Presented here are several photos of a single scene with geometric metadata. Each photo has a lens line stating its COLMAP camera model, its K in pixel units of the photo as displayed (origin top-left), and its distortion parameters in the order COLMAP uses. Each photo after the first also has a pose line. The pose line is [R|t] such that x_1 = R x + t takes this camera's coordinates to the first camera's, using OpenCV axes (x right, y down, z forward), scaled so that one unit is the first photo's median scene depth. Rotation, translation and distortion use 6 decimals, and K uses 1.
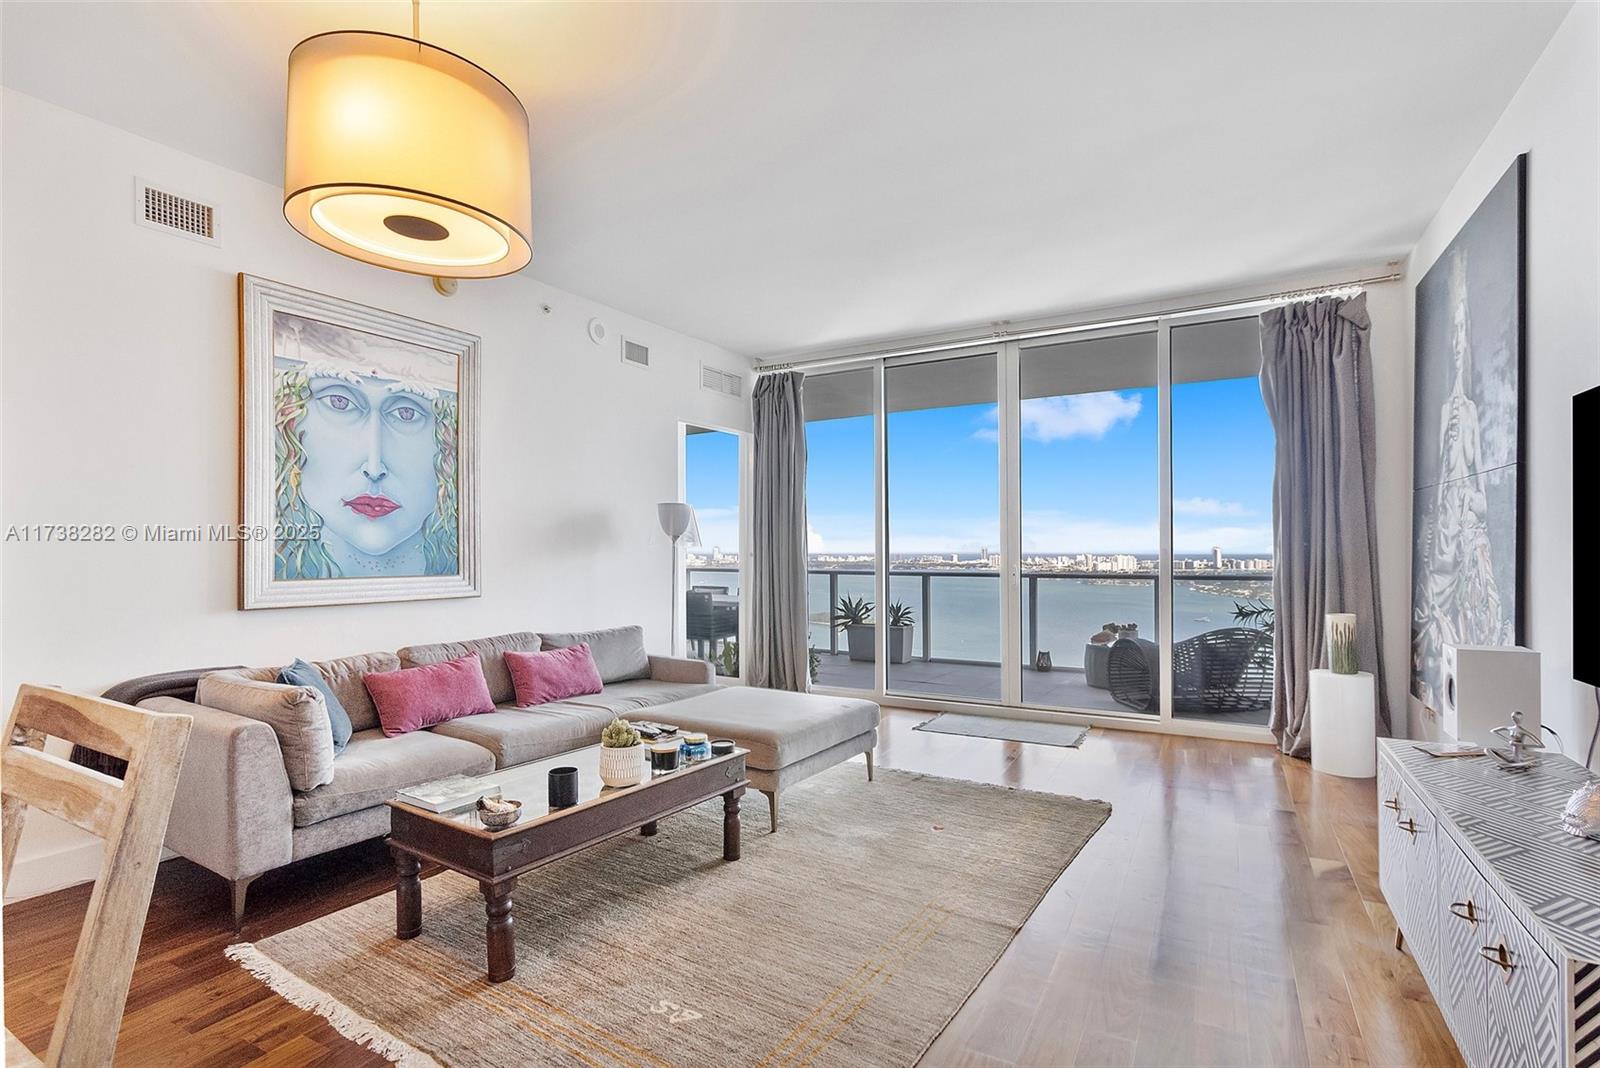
lens RADIAL K [[810.5, 0, 797.5], [0, 810.5, 546.6], [0, 0, 1]] dist [0.000311, -0.000212]
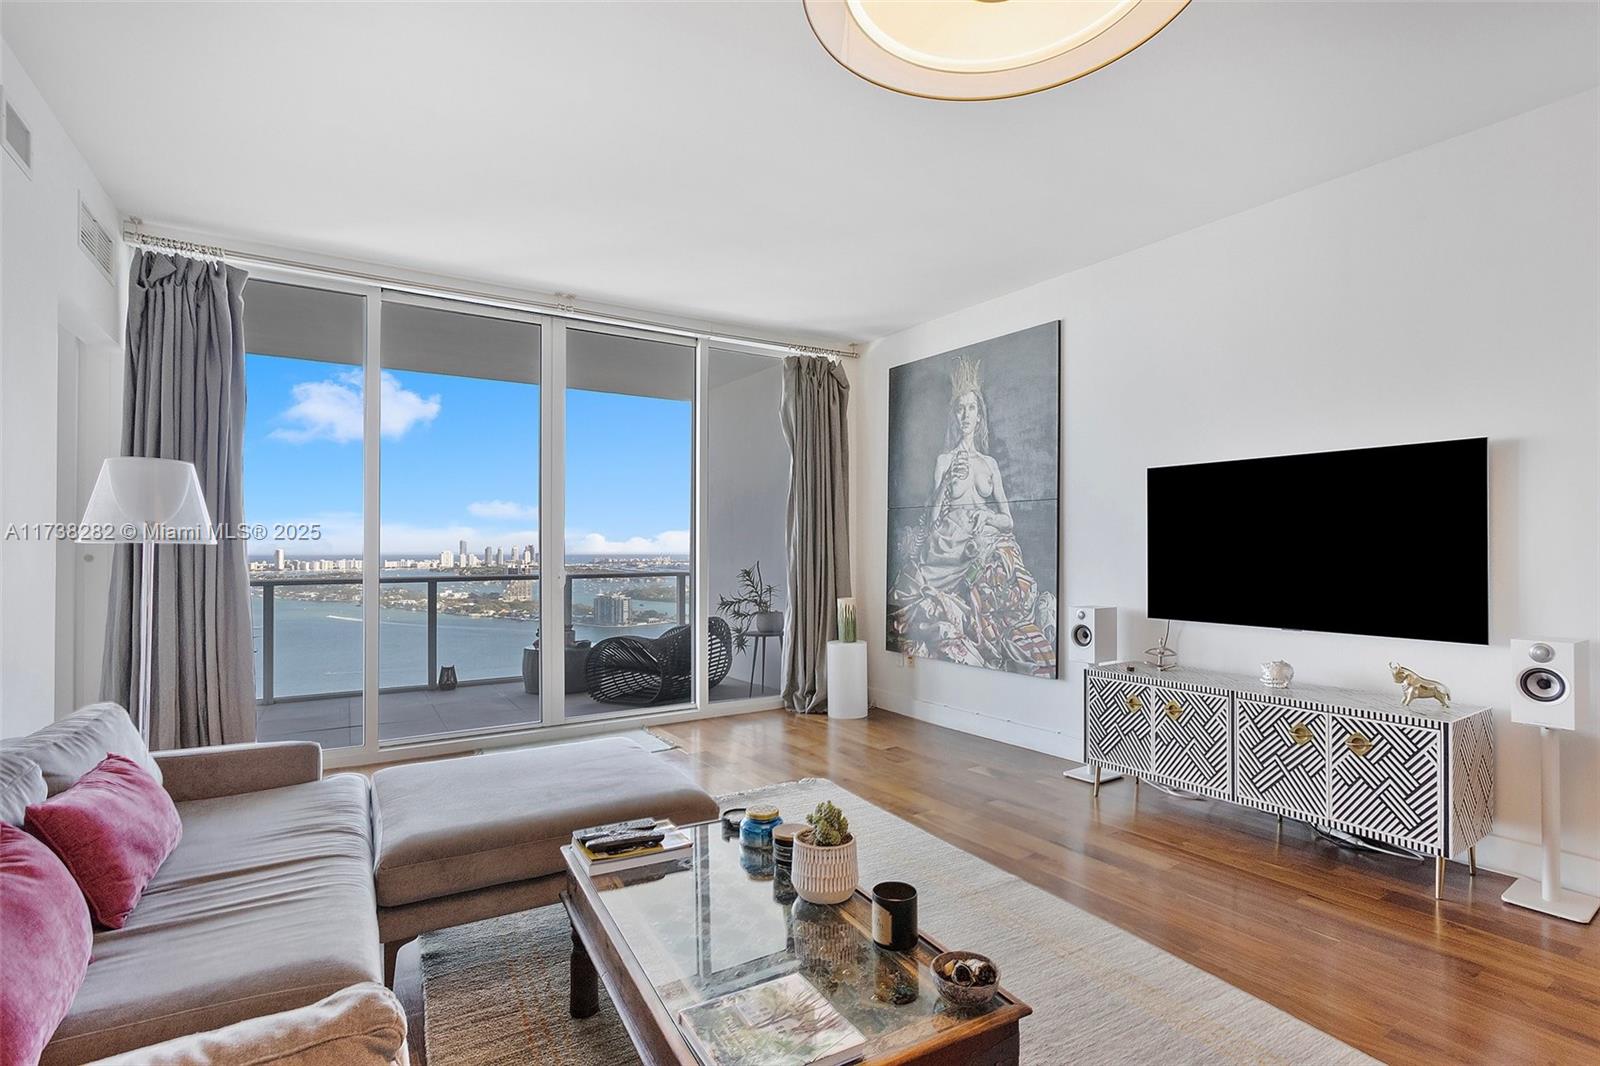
lens RADIAL K [[810.5, 0, 797.5], [0, 810.5, 545.6], [0, 0, 1]] dist [0.000311, -0.000212]
pose [[0.418237, 0.005172, 0.908323, -0.438042], [-0.003340, 0.999986, -0.004157, 0.001821], [-0.908332, -0.001295, 0.418248, 0.385081]]
